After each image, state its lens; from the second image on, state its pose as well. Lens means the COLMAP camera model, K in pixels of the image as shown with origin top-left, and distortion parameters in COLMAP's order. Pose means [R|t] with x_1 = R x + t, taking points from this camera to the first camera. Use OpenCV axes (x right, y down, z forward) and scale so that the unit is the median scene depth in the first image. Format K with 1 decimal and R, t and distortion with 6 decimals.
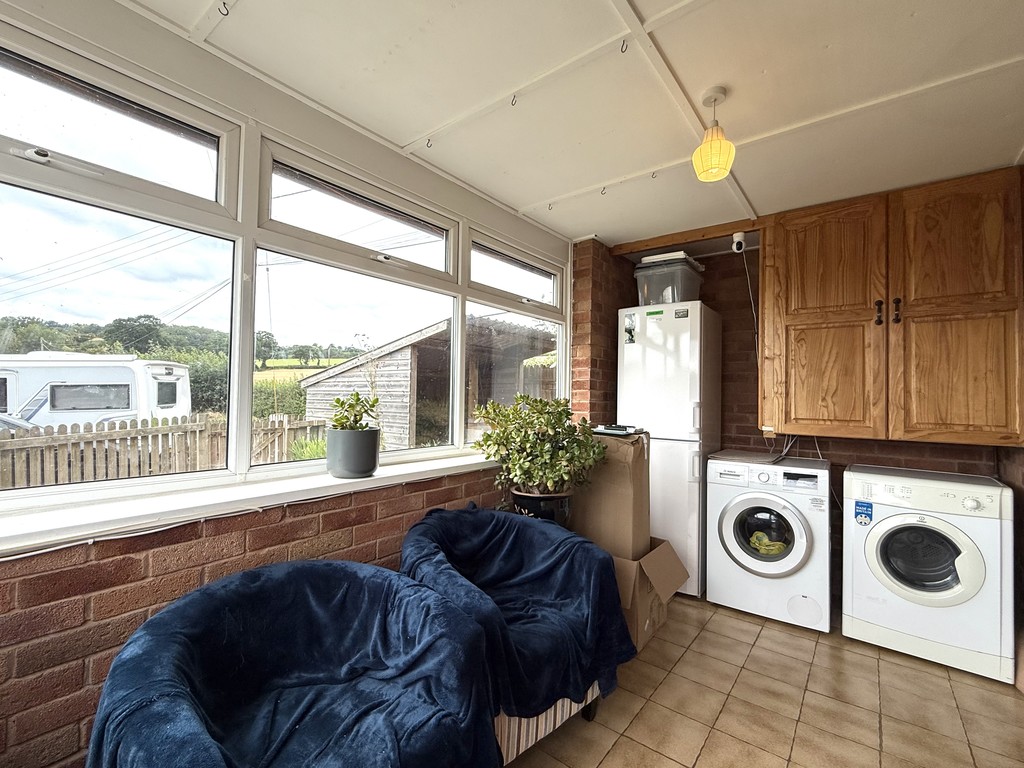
lens RADIAL K [[448.5, 0, 513.3], [0, 448.5, 384.0], [0, 0, 1]] dist [0.000178, 0.000441]
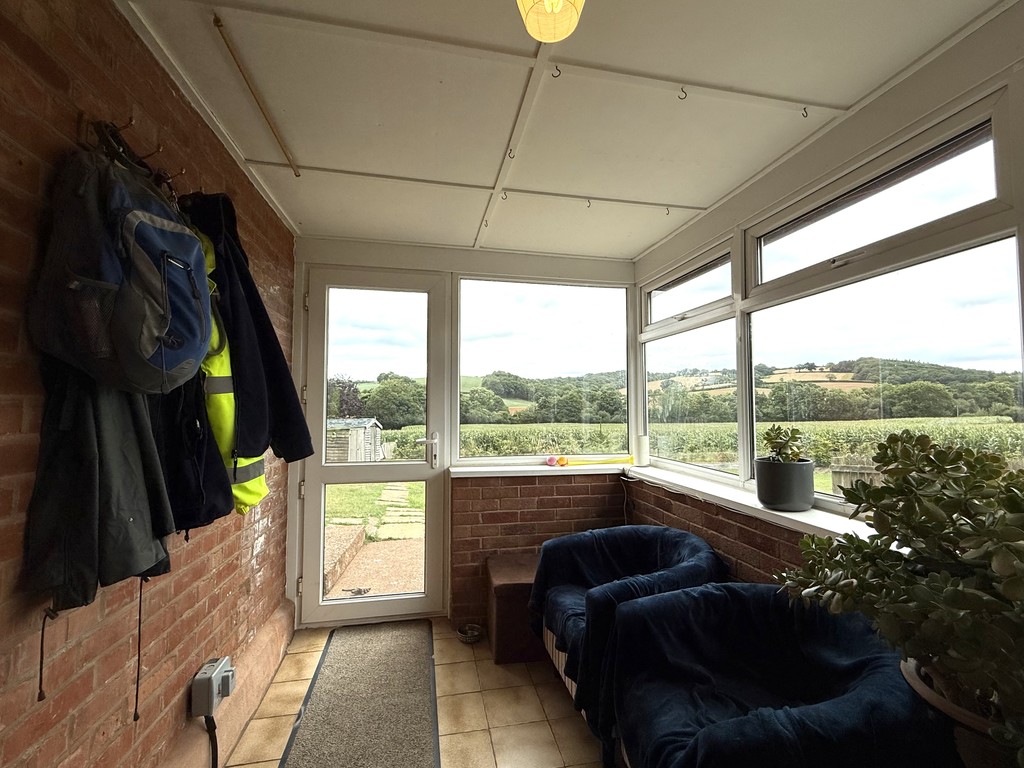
lens RADIAL K [[448.5, 0, 513.3], [0, 448.5, 384.0], [0, 0, 1]] dist [0.000178, 0.000441]
pose [[-0.644136, -0.055368, -0.762904, 0.868991], [0.008882, 0.996768, -0.079839, 0.005380], [0.764859, -0.058203, -0.641563, 1.291247]]
